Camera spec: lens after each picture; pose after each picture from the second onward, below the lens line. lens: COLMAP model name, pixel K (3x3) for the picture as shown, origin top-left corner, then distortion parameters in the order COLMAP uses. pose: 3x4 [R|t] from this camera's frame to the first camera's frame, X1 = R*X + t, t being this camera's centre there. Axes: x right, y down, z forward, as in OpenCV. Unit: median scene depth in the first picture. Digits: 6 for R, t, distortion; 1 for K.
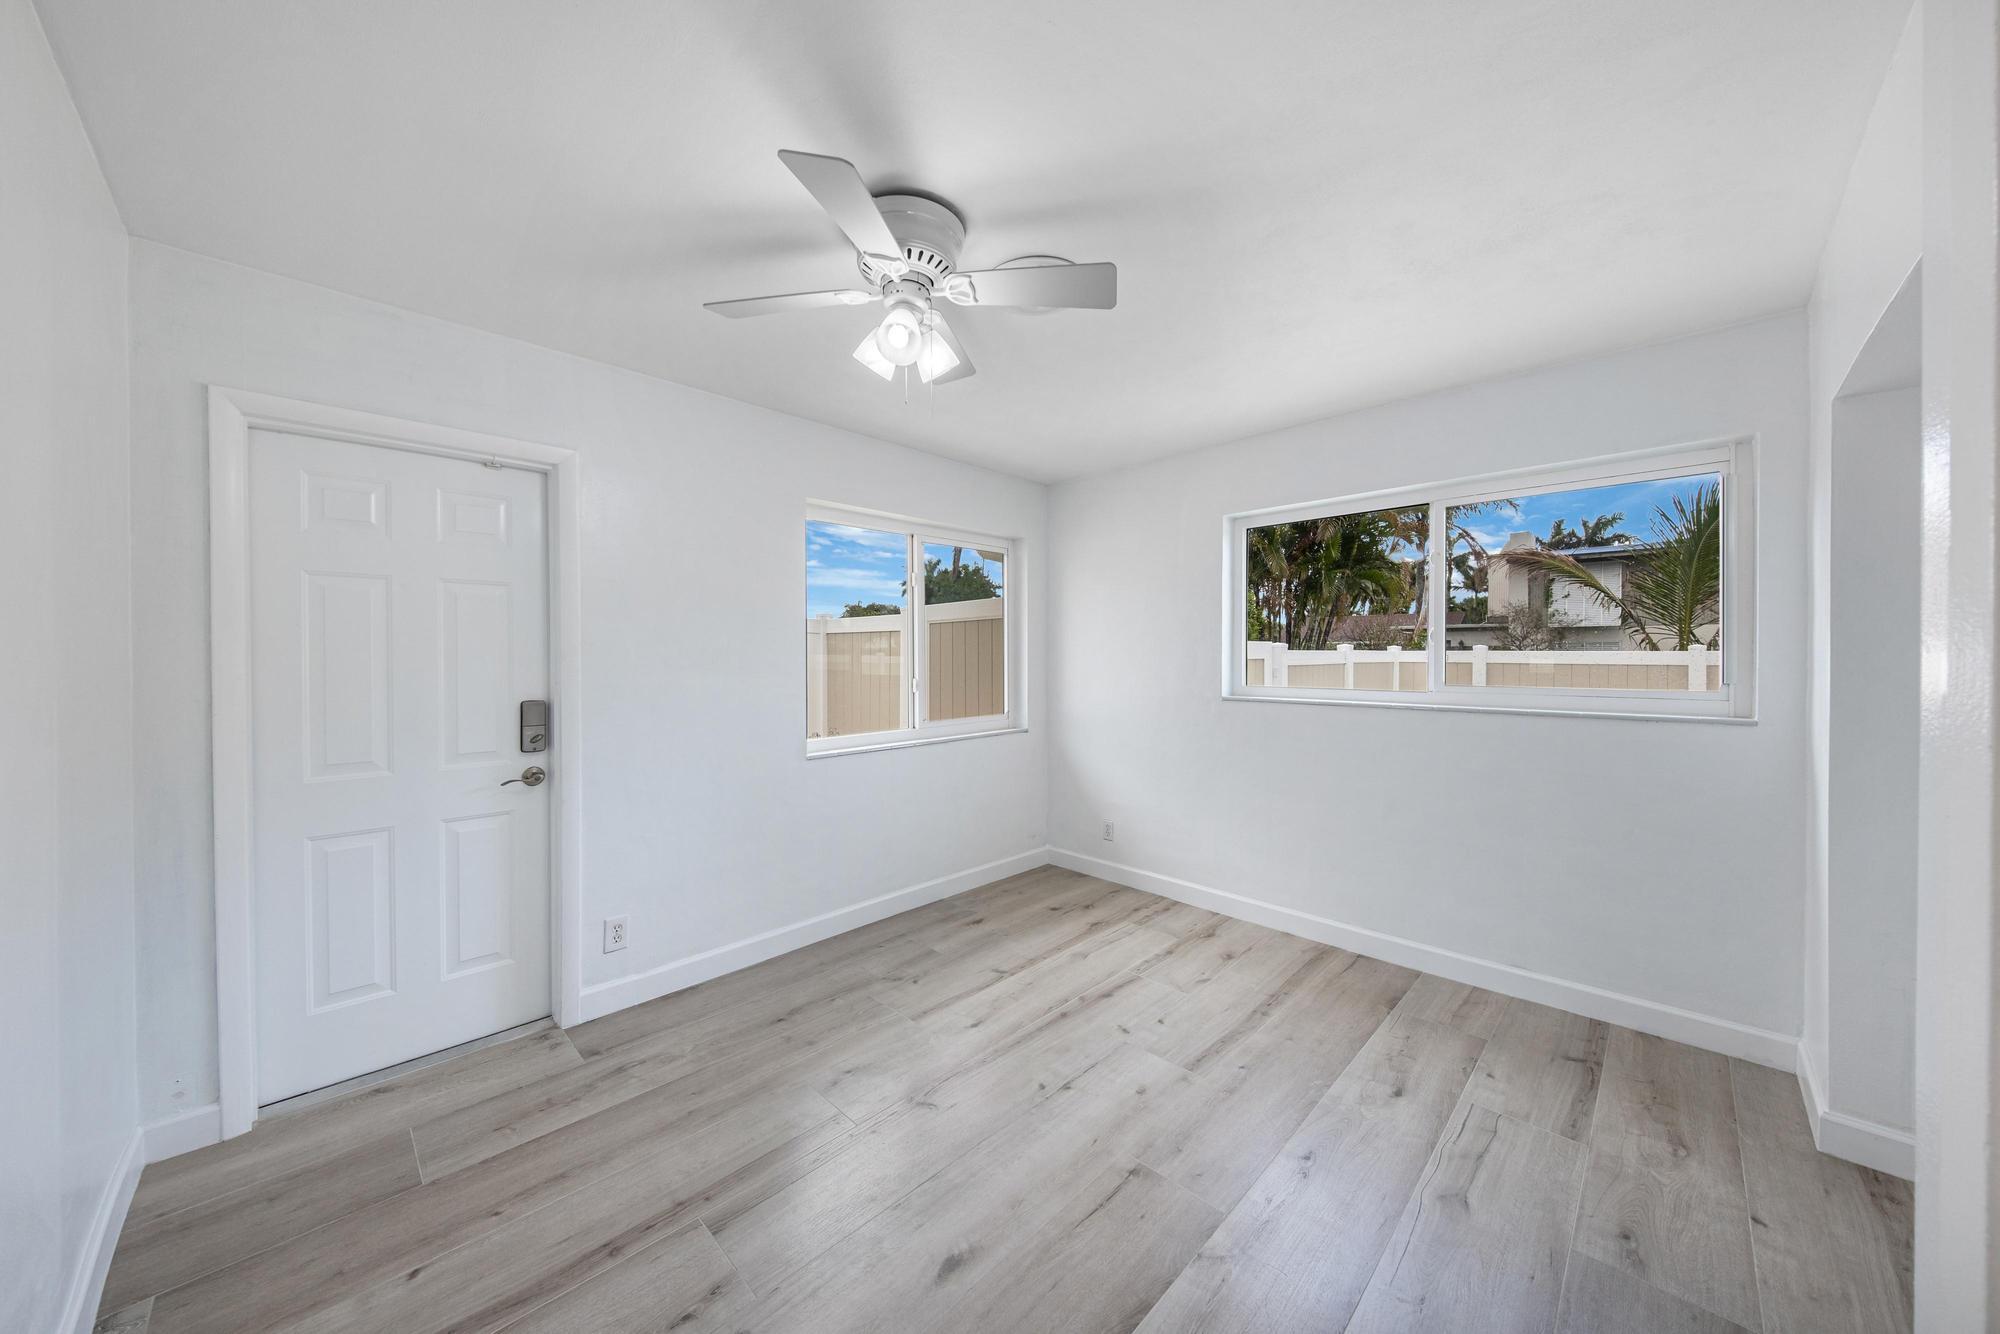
lens RADIAL K [[682.5, 0, 1002.6], [0, 682.5, 656.9], [0, 0, 1]] dist [0.048514, -0.020690]
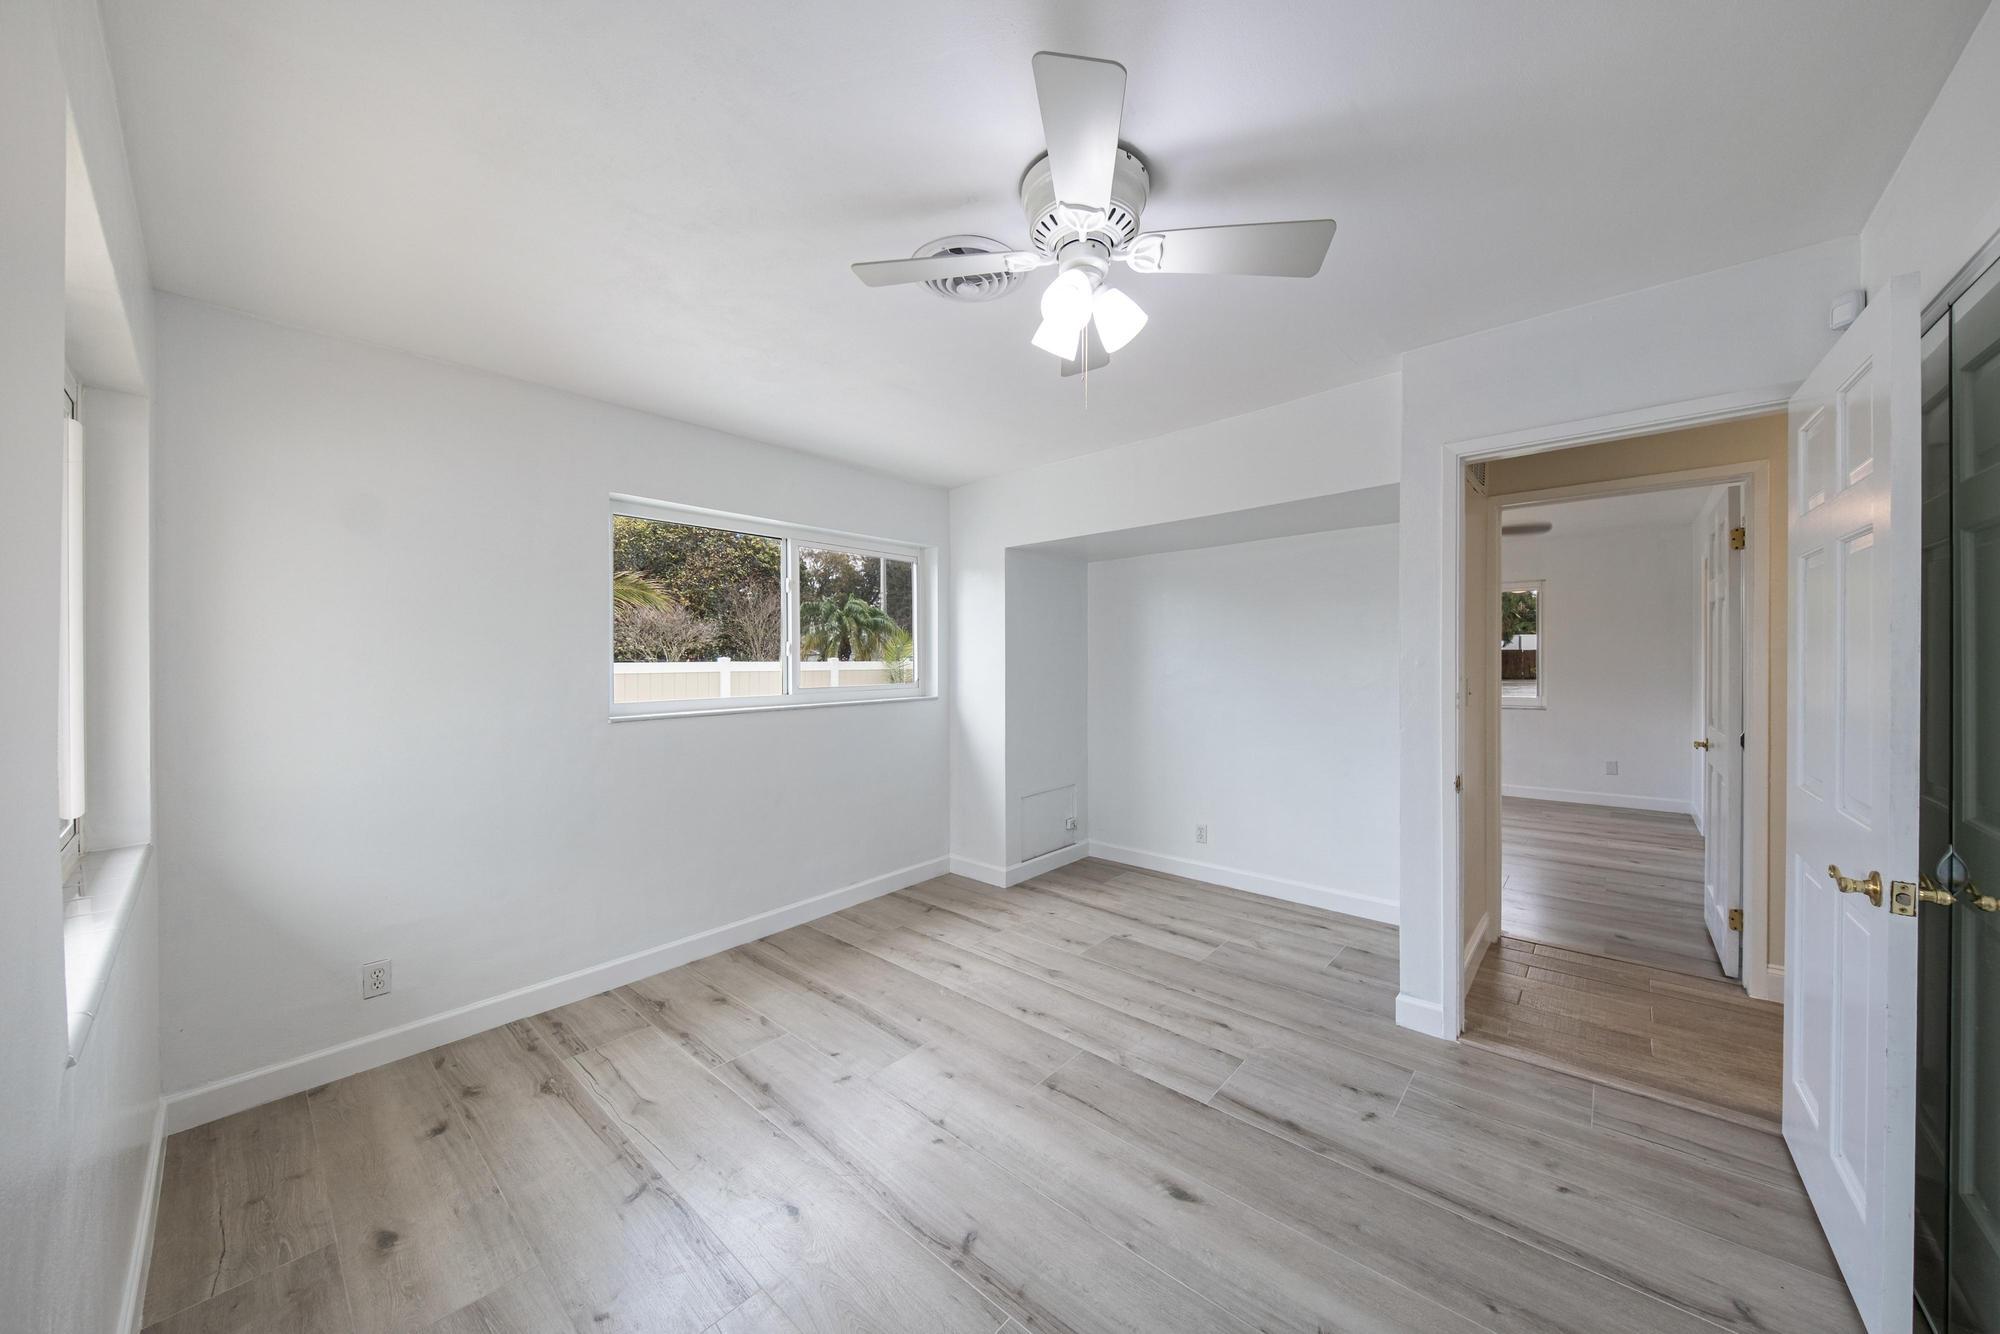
lens RADIAL K [[690.4, 0, 1003.2], [0, 690.4, 649.6], [0, 0, 1]] dist [0.051512, -0.025911]
pose [[-0.051404, 0.015669, 0.998555, -0.672119], [0.014670, 0.999781, -0.014933, -0.006091], [-0.998570, 0.013881, -0.051622, 0.731136]]
